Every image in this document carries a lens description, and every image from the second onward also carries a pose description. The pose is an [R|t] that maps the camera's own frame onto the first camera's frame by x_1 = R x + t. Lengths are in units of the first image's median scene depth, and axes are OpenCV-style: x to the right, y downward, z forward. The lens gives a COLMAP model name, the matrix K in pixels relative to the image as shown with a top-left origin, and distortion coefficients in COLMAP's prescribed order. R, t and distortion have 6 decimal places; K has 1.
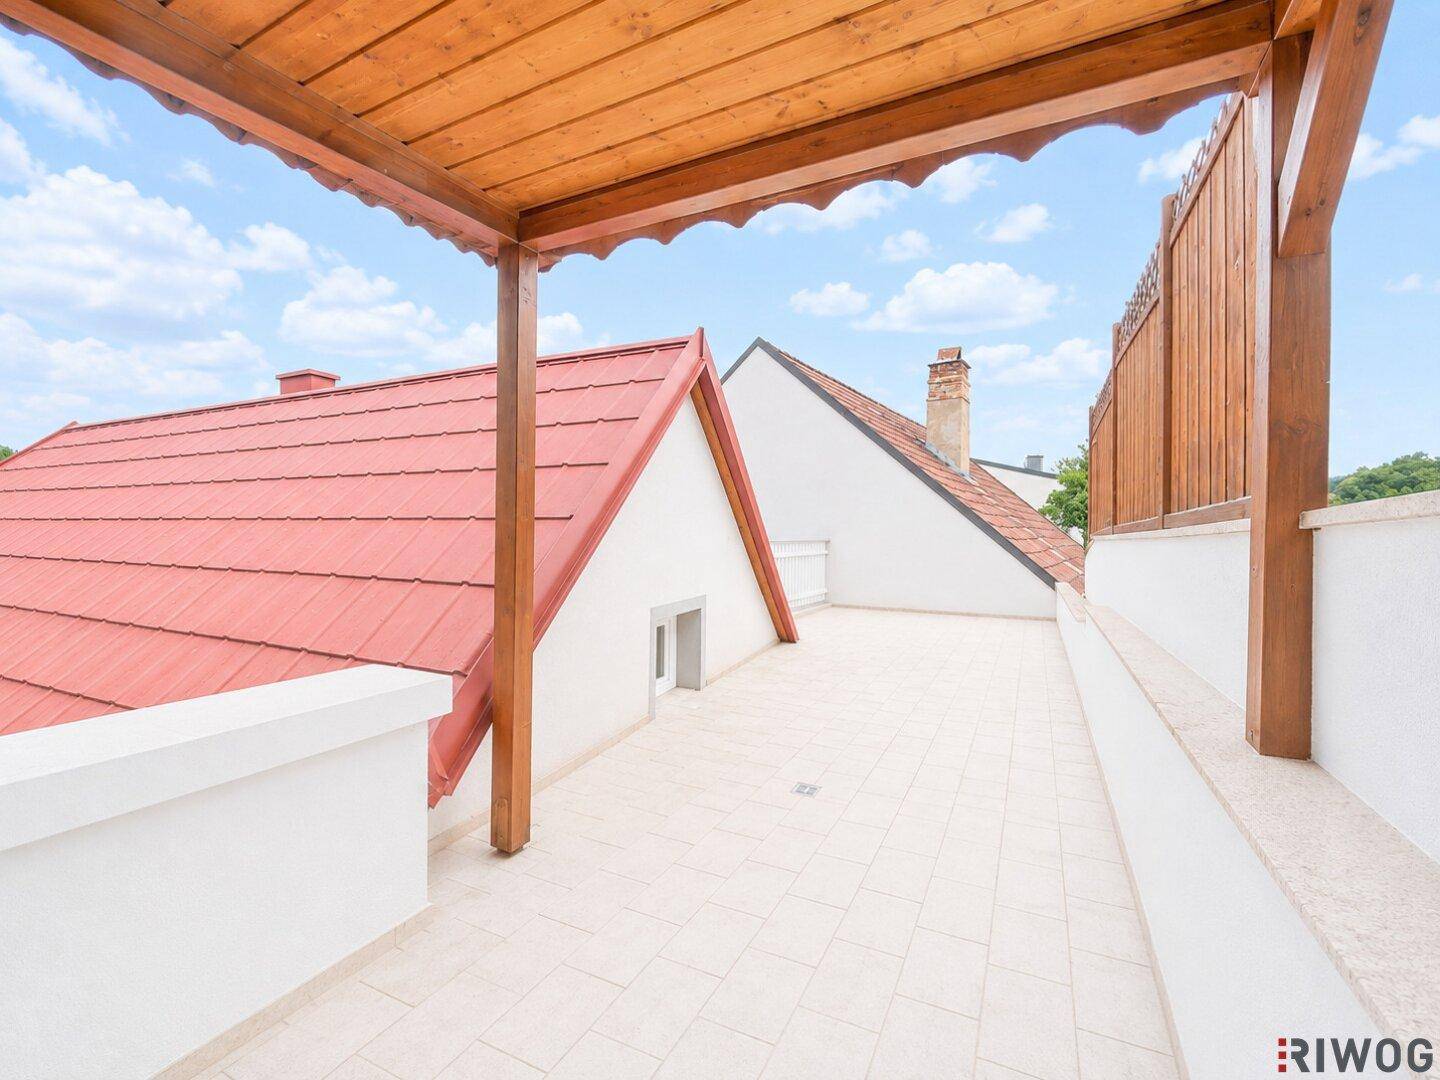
lens RADIAL K [[598.2, 0, 721.5], [0, 598.2, 531.0], [0, 0, 1]] dist [0.000829, 0.000159]
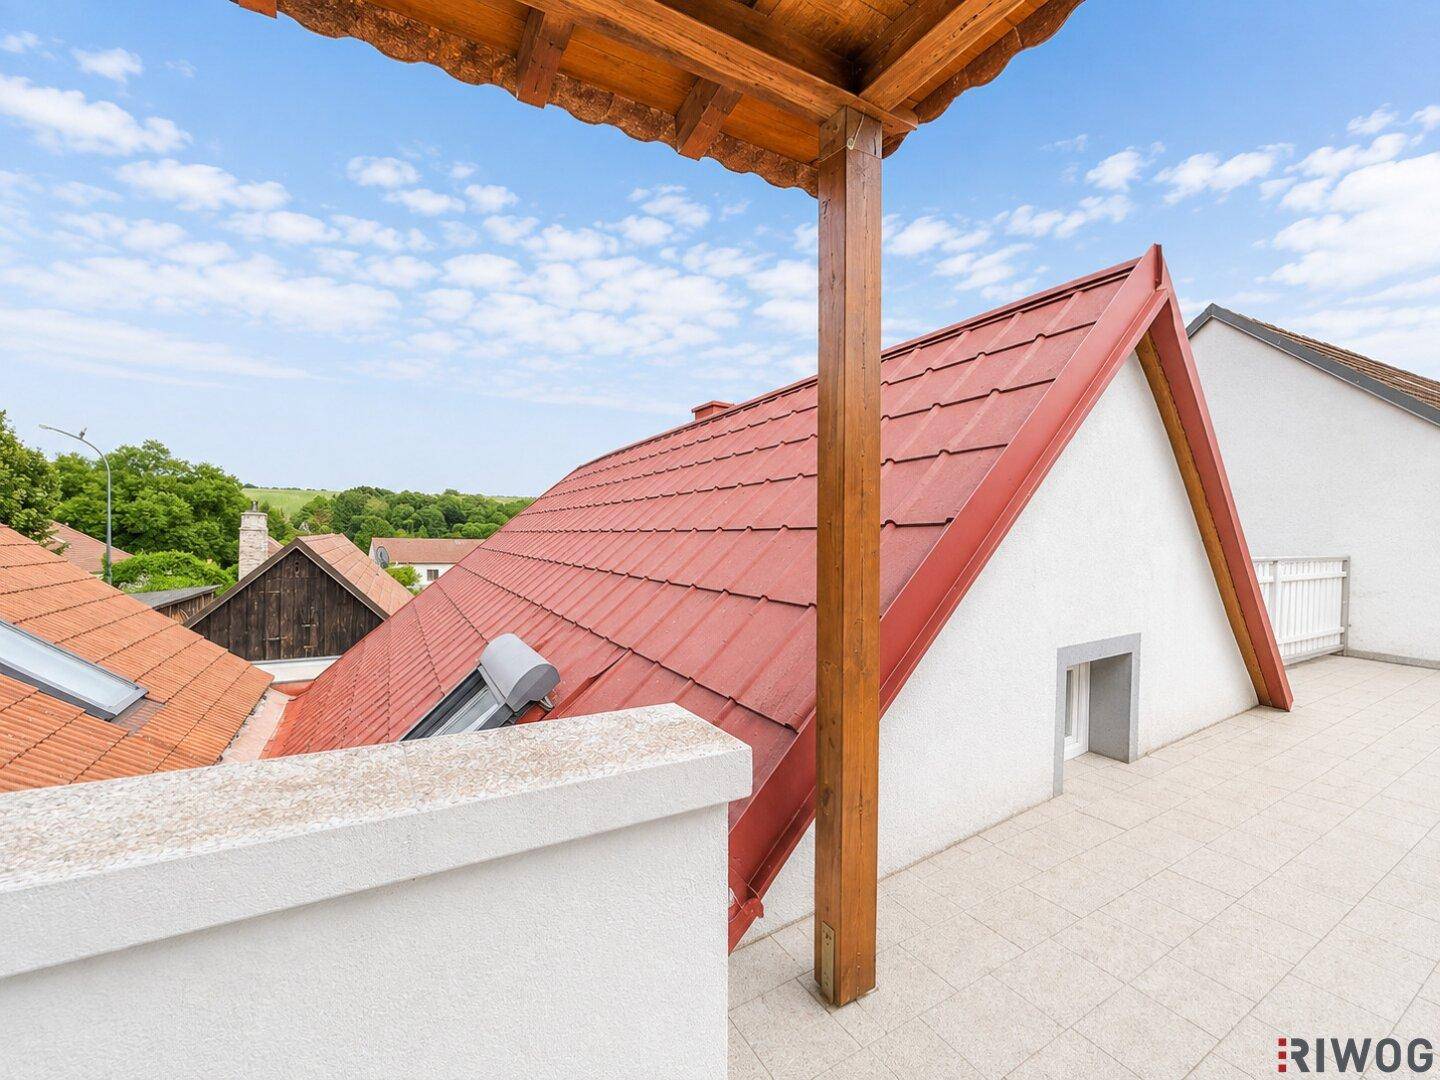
lens RADIAL K [[598.2, 0, 721.5], [0, 598.2, 531.0], [0, 0, 1]] dist [0.000829, 0.000159]
pose [[0.809960, 0.006344, -0.586451, -0.036113], [-0.023930, 0.999466, -0.022239, -0.000210], [0.585997, 0.032047, 0.809679, 0.215368]]
